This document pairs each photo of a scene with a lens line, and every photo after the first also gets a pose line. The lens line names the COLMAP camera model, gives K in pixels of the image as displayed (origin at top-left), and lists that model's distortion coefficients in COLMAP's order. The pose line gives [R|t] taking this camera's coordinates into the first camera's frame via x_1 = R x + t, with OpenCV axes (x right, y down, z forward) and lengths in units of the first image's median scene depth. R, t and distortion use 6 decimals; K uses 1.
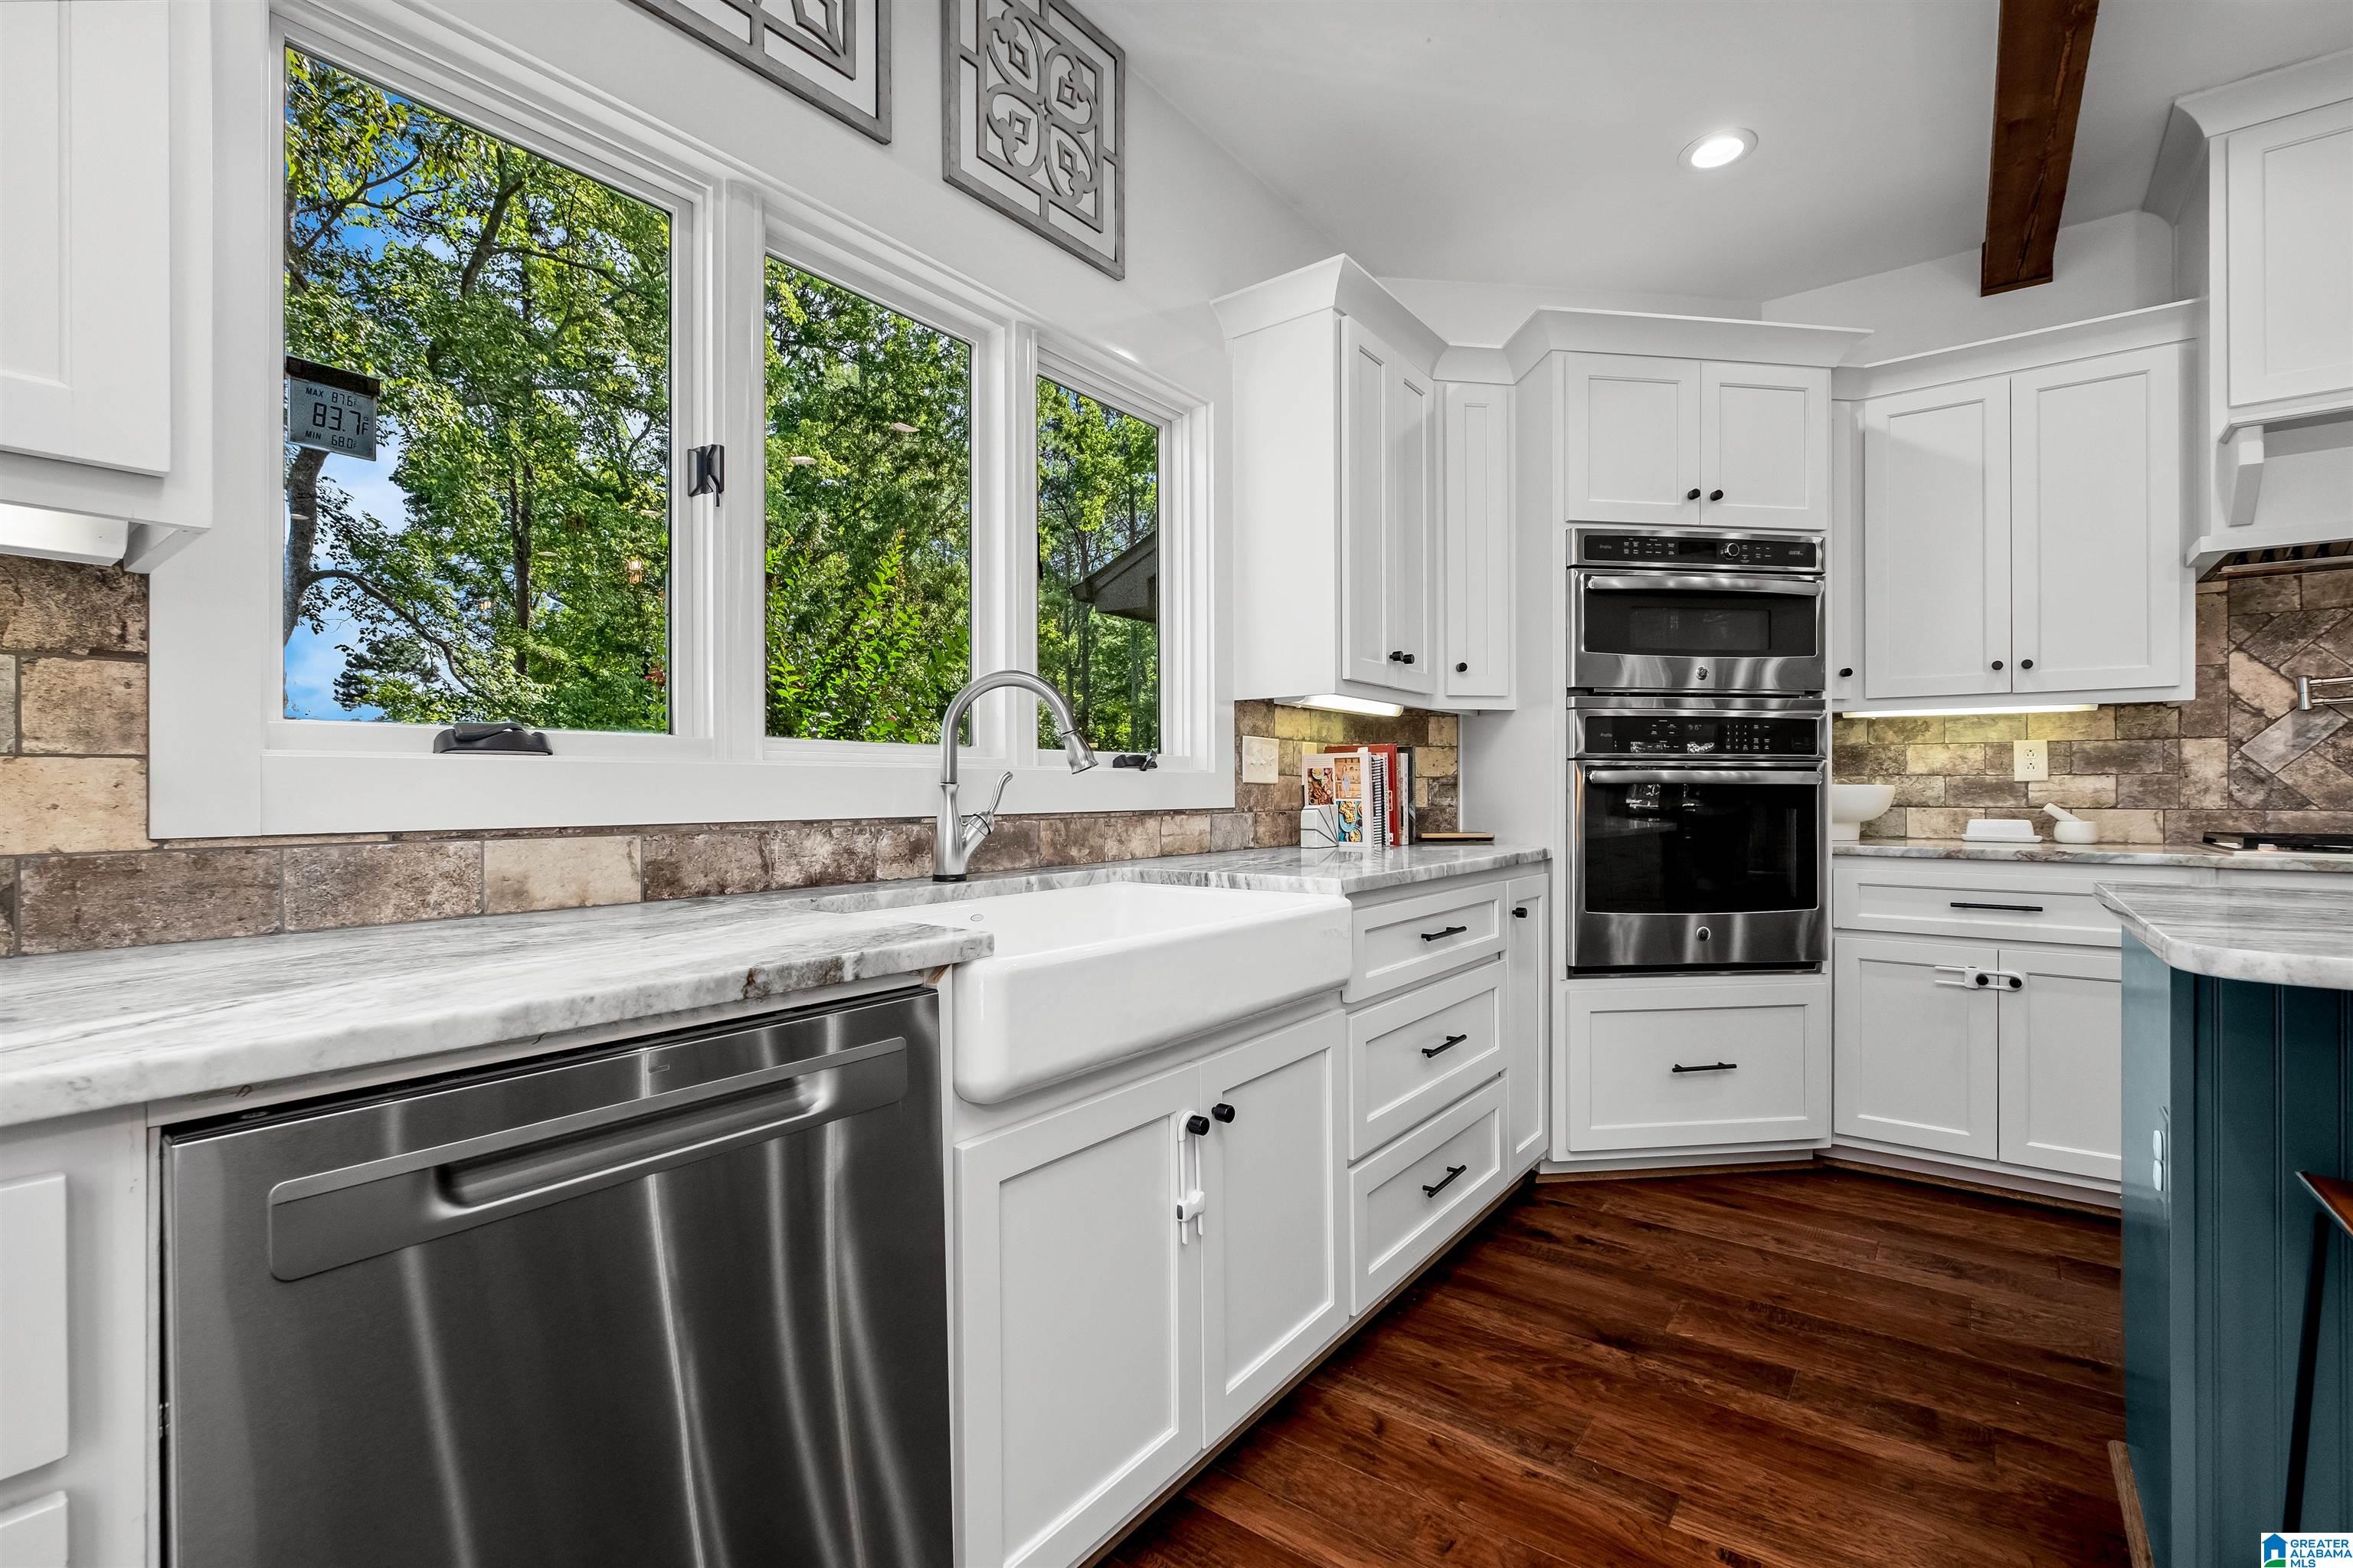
lens RADIAL K [[1055.1, 0, 1176.5], [0, 1055.1, 784.0], [0, 0, 1]] dist [-0.000507, -0.000030]
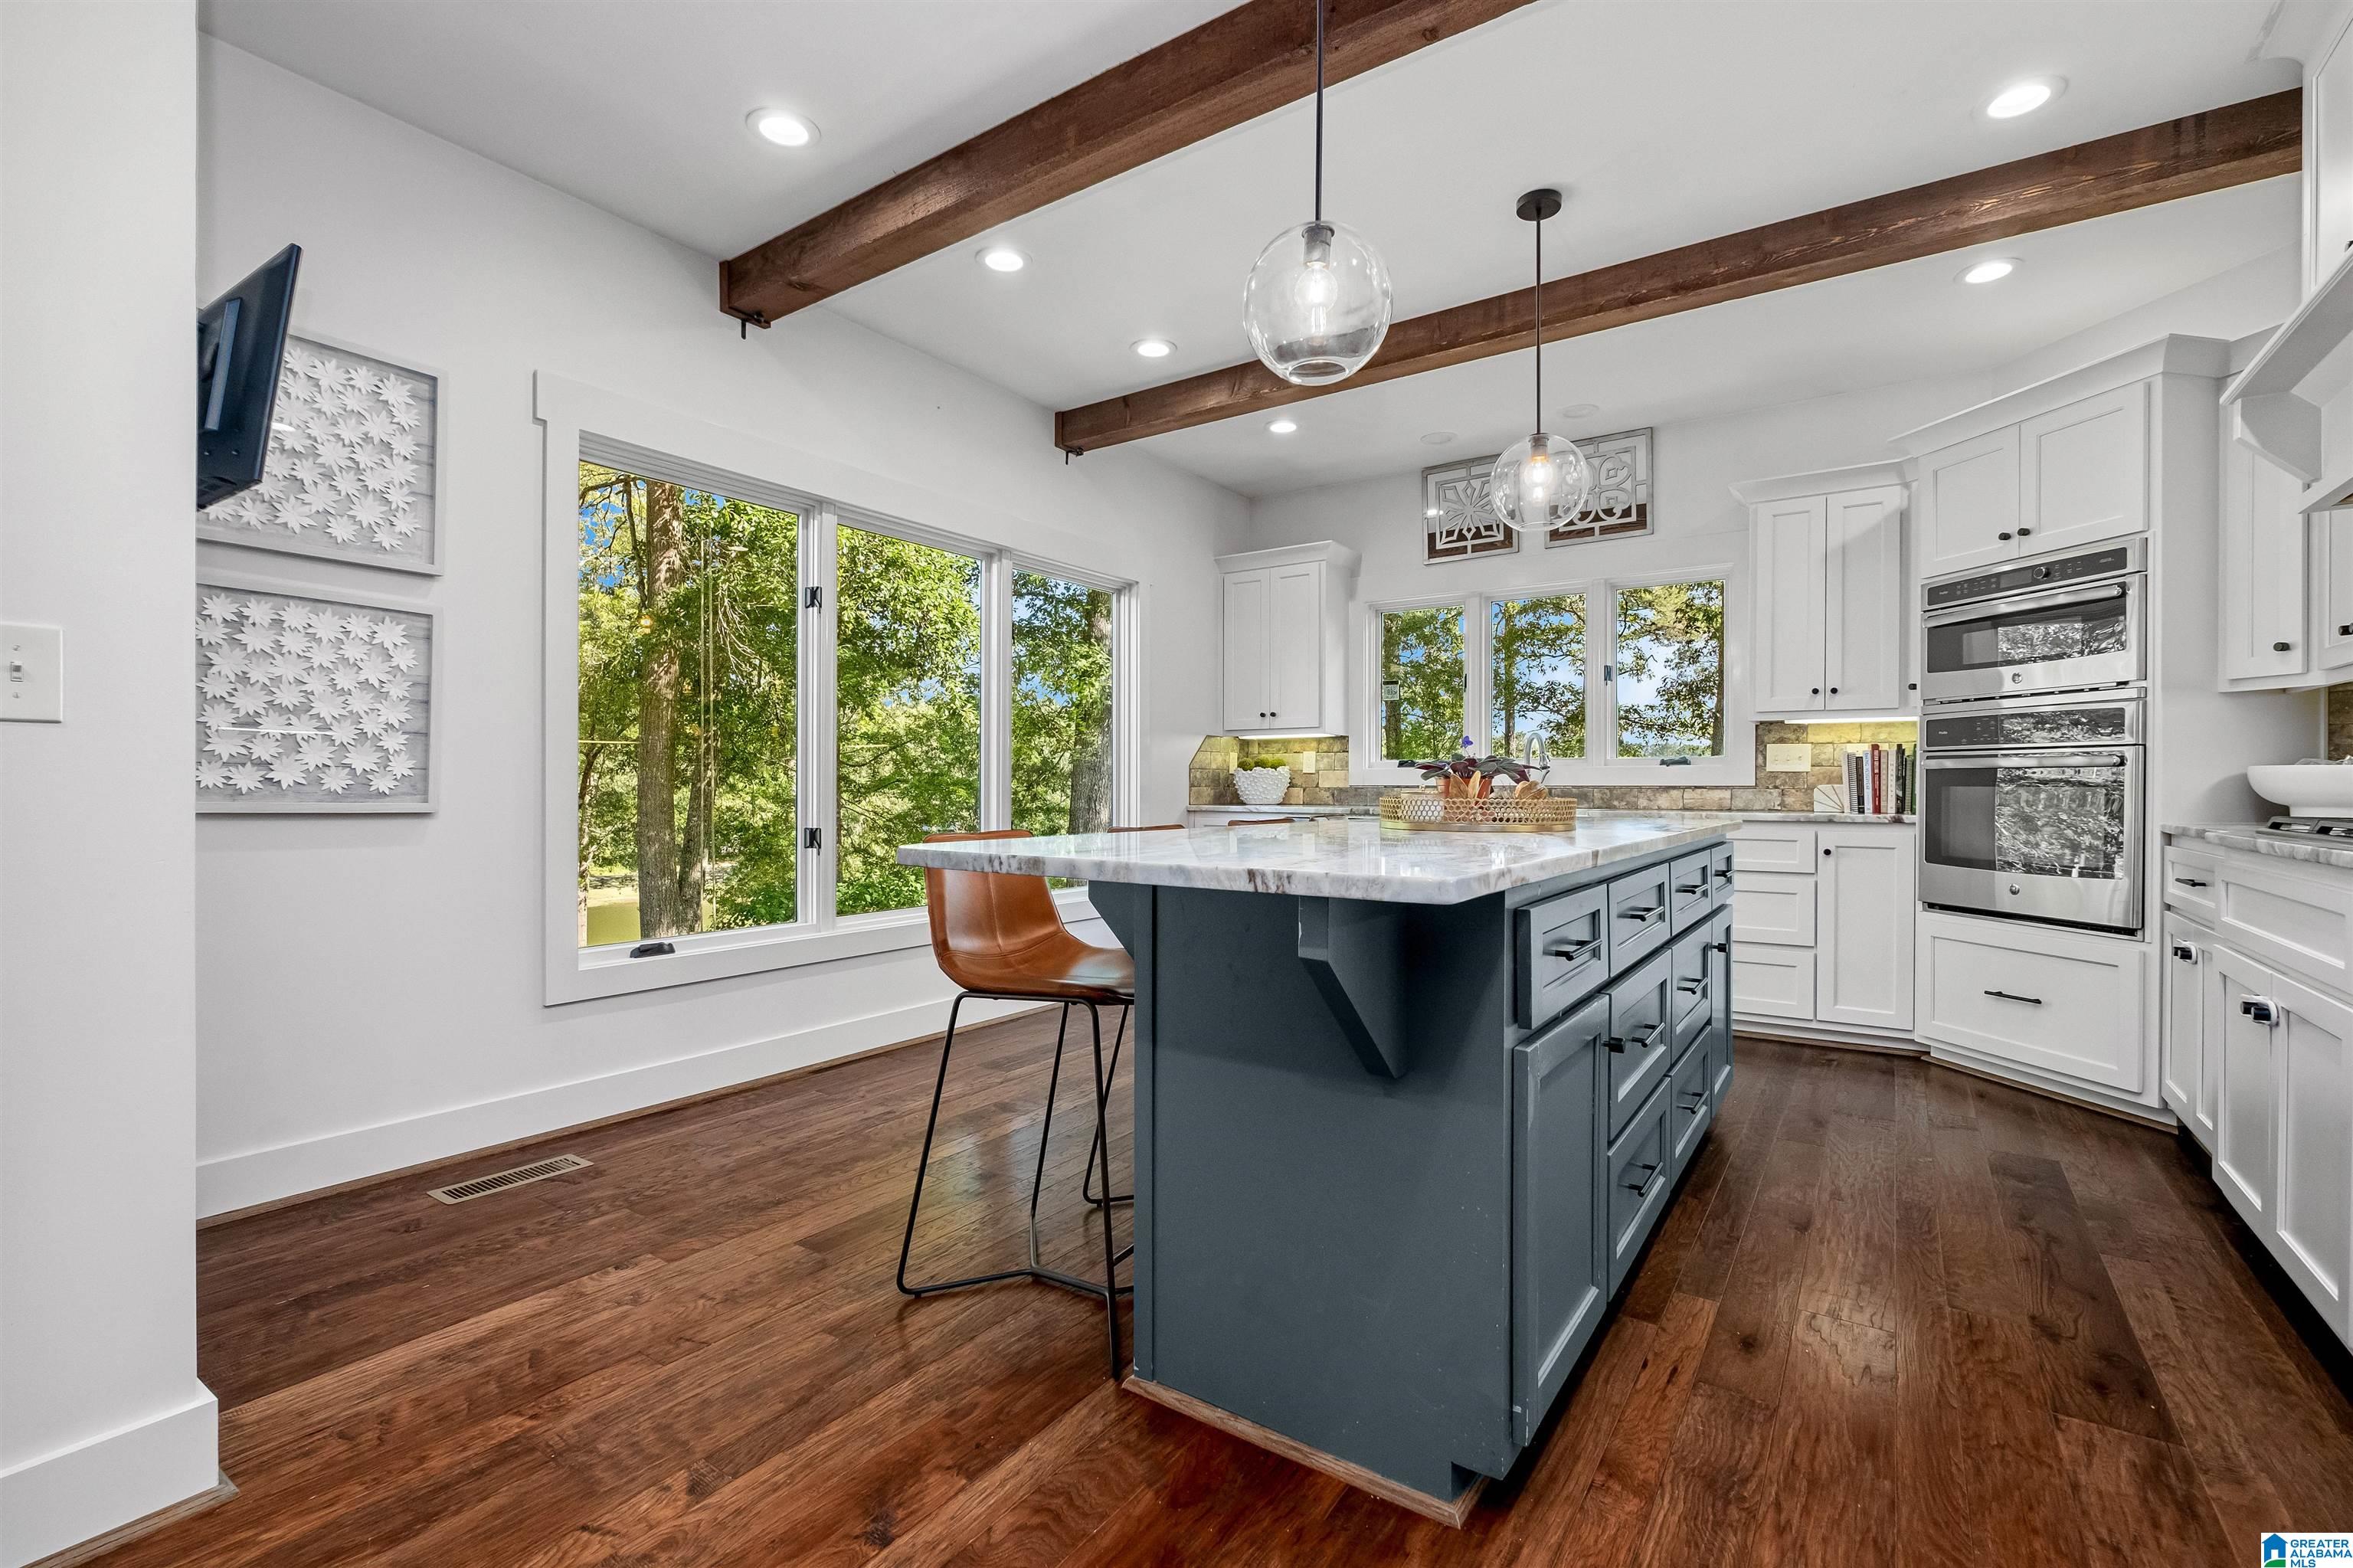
lens RADIAL K [[1050.1, 0, 1176.5], [0, 1050.1, 784.0], [0, 0, 1]] dist [-0.002115, -0.000186]
pose [[0.033031, -0.003718, -0.999447, 1.736866], [-0.000915, 0.999993, -0.003751, 0.026197], [0.999454, 0.001038, 0.033027, -0.020269]]
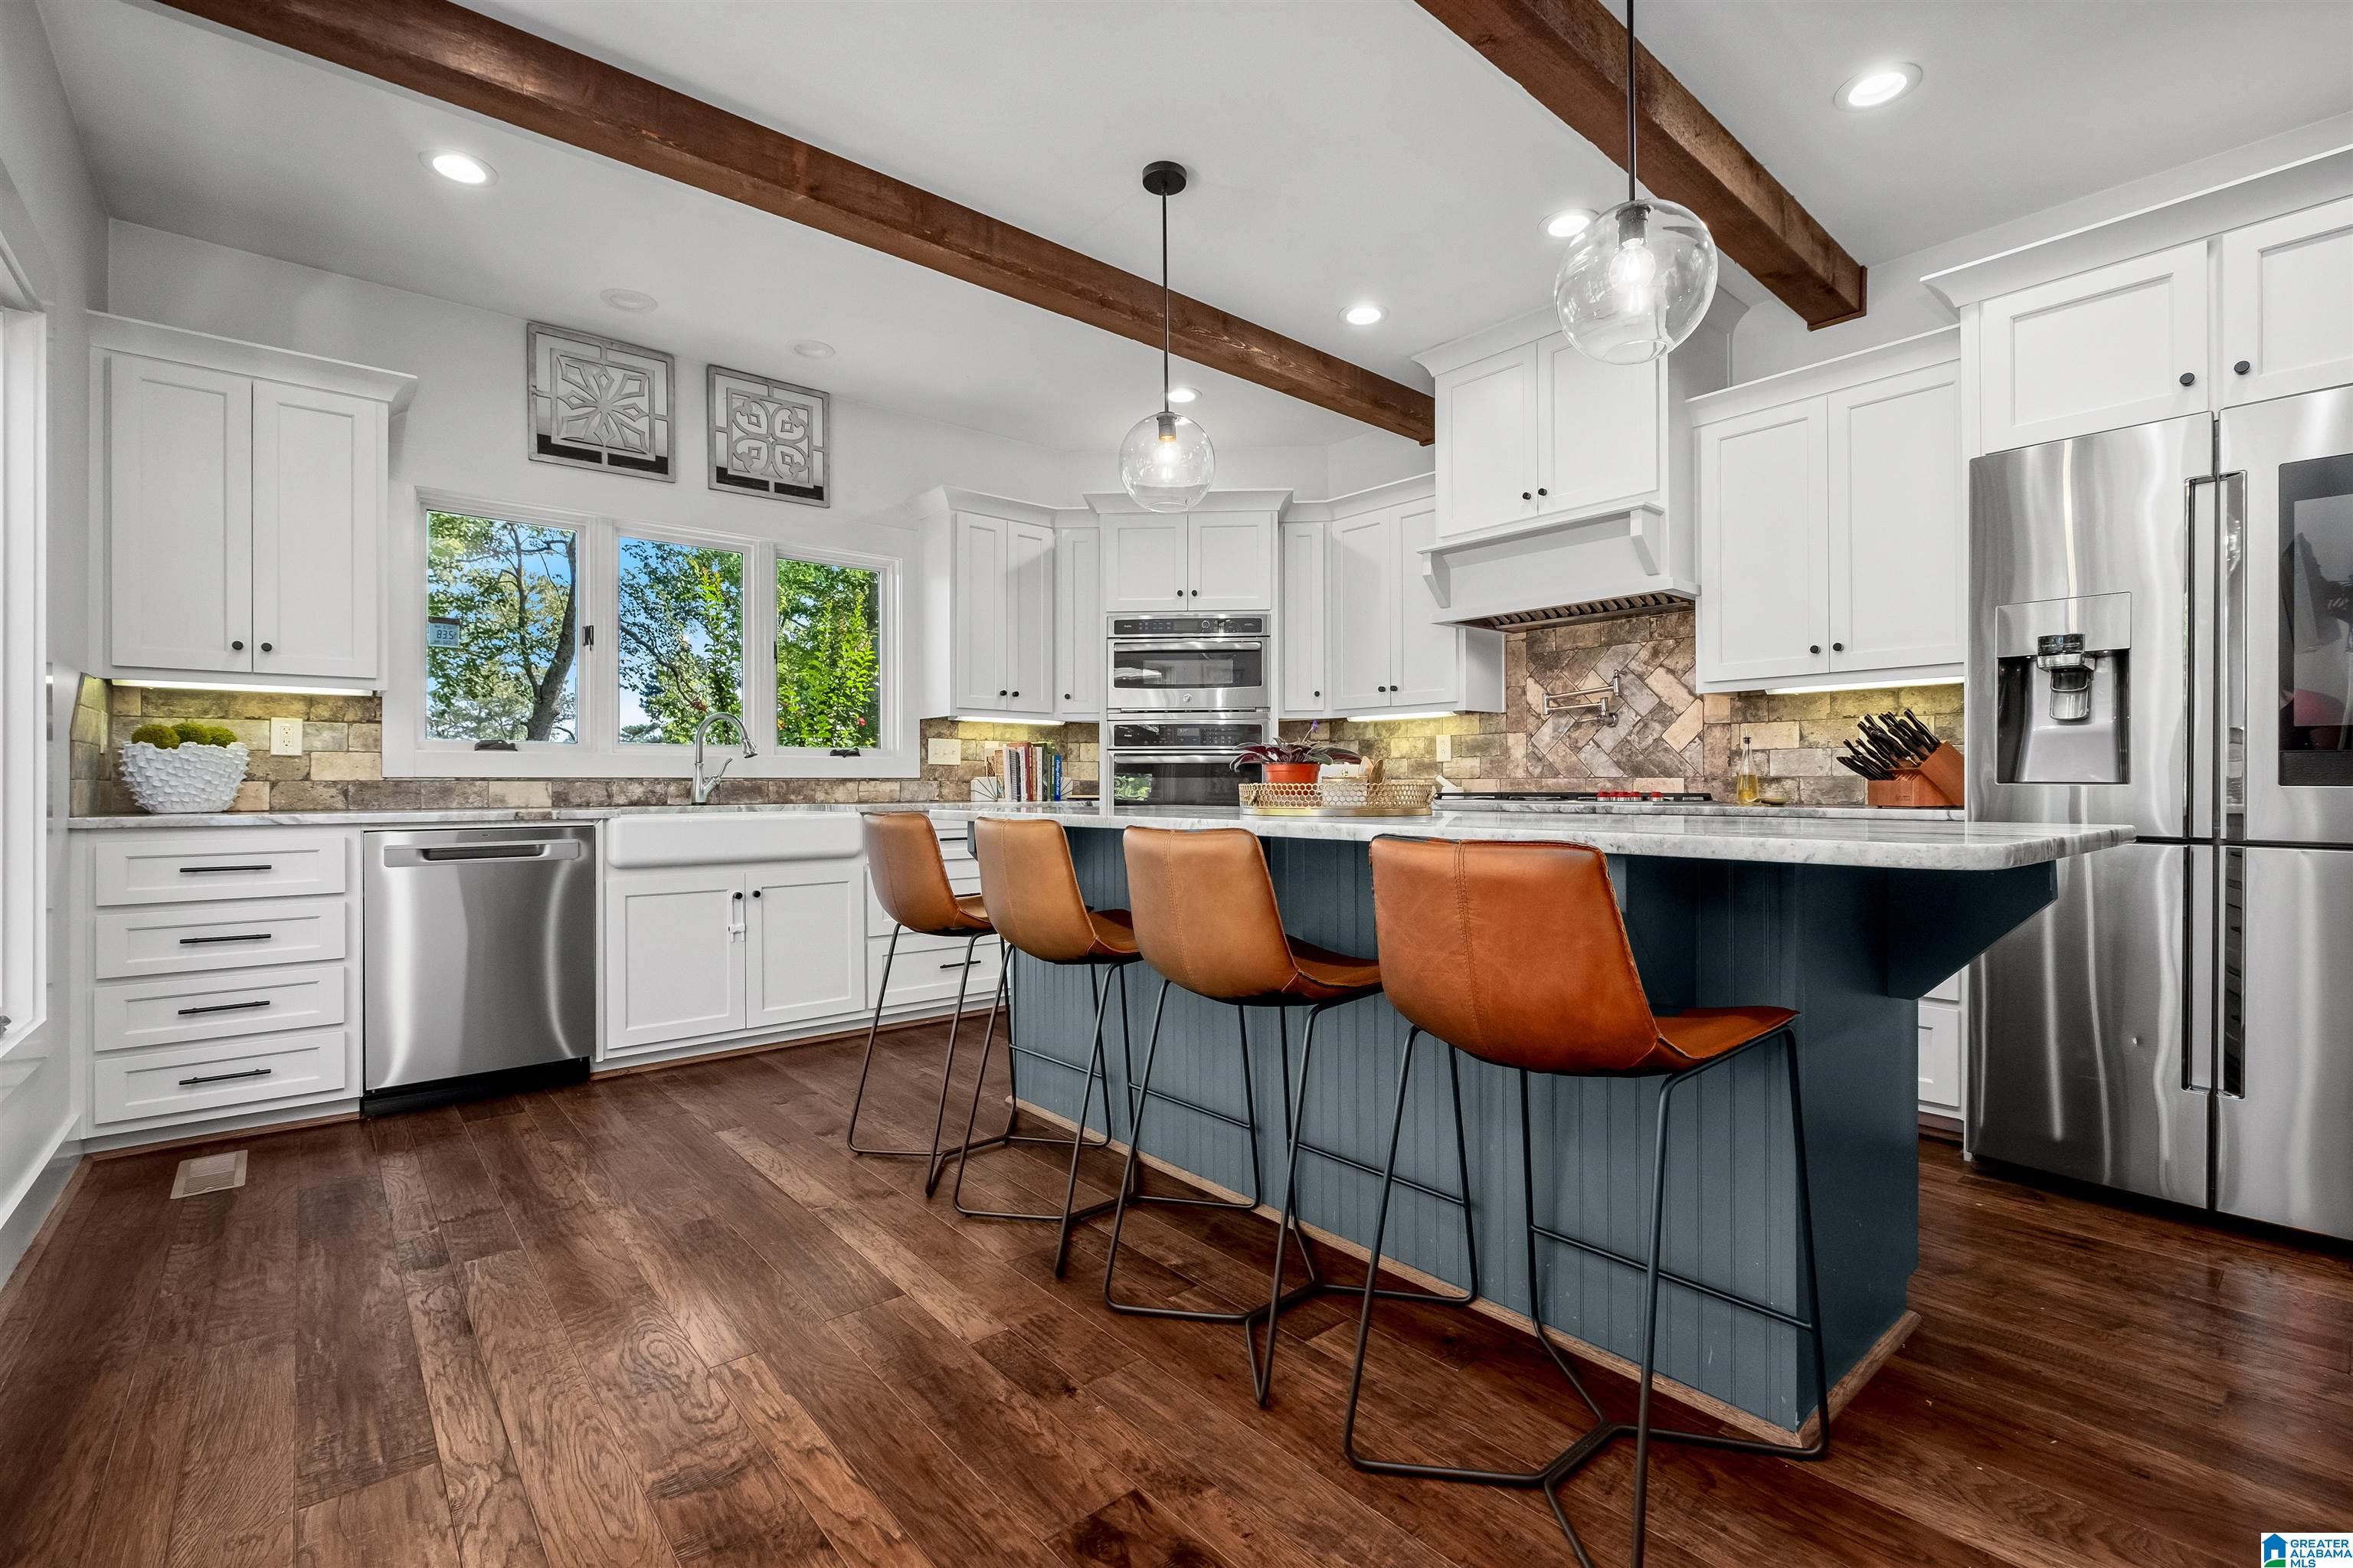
lens RADIAL K [[1050.1, 0, 1176.5], [0, 1050.1, 784.0], [0, 0, 1]] dist [-0.002115, -0.000186]
pose [[0.976214, -0.002042, -0.216799, 0.867300], [0.002708, 0.999992, 0.002776, 0.028380], [0.216792, -0.003297, 0.976212, -0.667697]]
